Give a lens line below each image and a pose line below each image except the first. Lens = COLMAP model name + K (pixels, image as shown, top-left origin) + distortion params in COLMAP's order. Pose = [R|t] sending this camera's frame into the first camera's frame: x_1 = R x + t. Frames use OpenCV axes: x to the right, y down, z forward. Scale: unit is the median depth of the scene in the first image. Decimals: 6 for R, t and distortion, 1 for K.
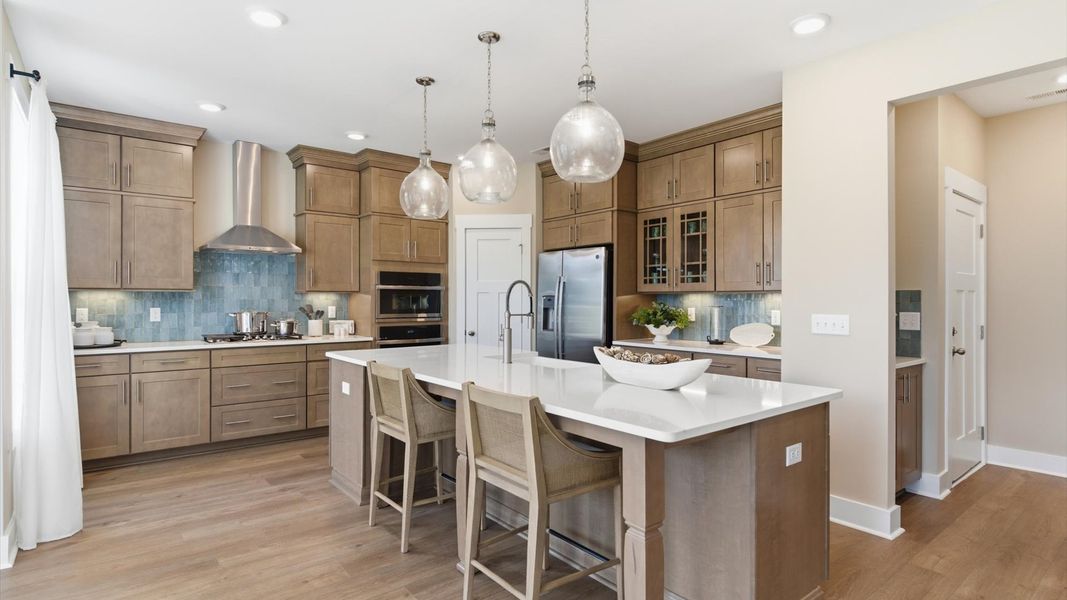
lens RADIAL K [[535.9, 0, 530.1], [0, 535.9, 300.3], [0, 0, 1]] dist [0.011945, -0.002784]
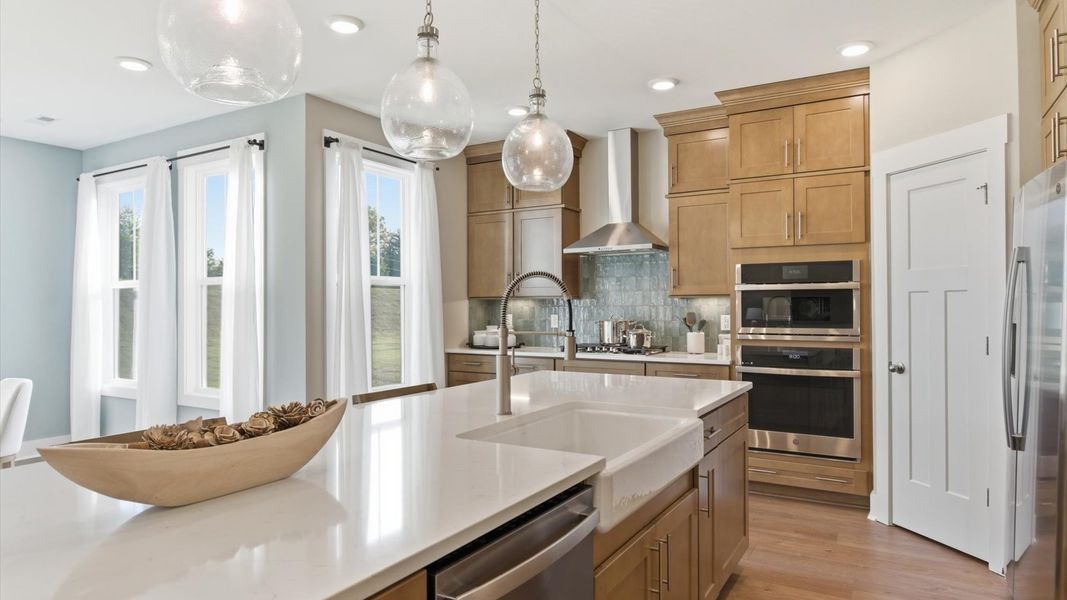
lens RADIAL K [[633.4, 0, 533.7], [0, 633.4, 303.5], [0, 0, 1]] dist [-0.006696, 0.001754]
pose [[0.353369, -0.006083, -0.935464, 0.408998], [0.003488, 0.999980, -0.005185, -0.001137], [0.935478, -0.001431, 0.353383, 0.506382]]
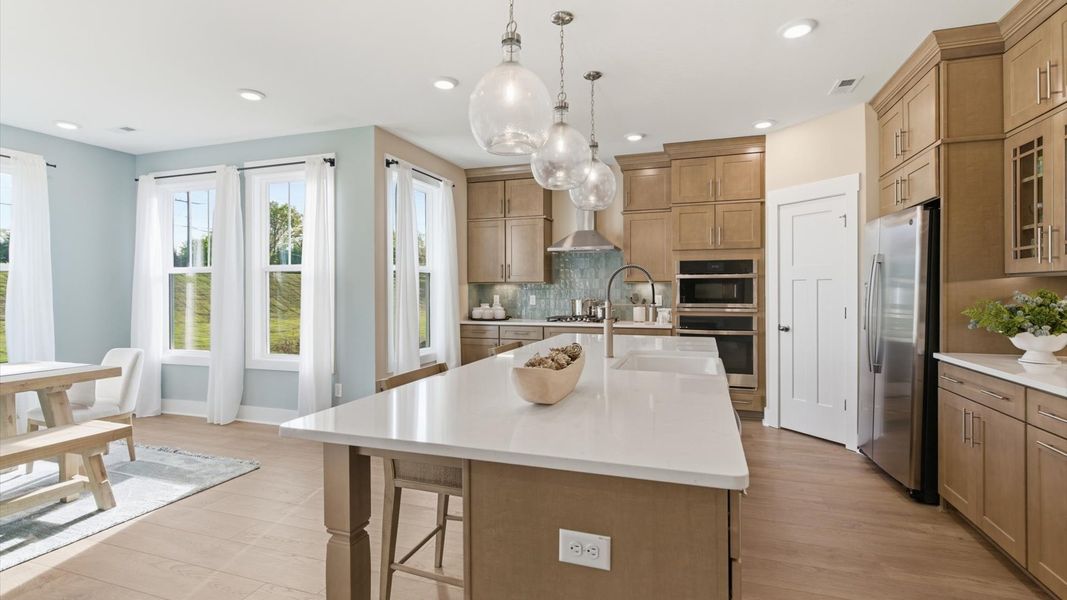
lens RADIAL K [[497.8, 0, 534.6], [0, 497.8, 291.5], [0, 0, 1]] dist [0.005127, -0.001070]
pose [[0.537771, -0.000074, -0.843091, 0.395311], [0.002169, 0.999997, 0.001296, 0.002094], [0.843088, -0.002526, 0.537769, 0.282642]]
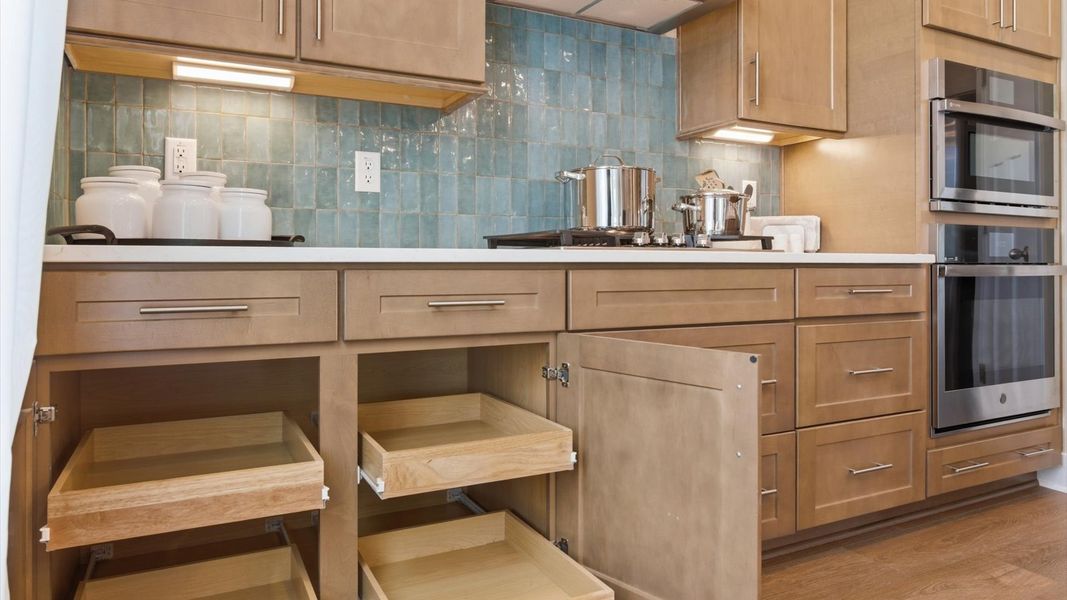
lens RADIAL K [[666.2, 0, 537.6], [0, 666.2, 258.7], [0, 0, 1]] dist [-0.005461, 0.000189]
pose [[0.979834, -0.000586, -0.199811, -0.482949], [-0.000927, 0.999972, -0.007482, 0.080337], [0.199810, 0.007516, 0.979806, 0.581992]]
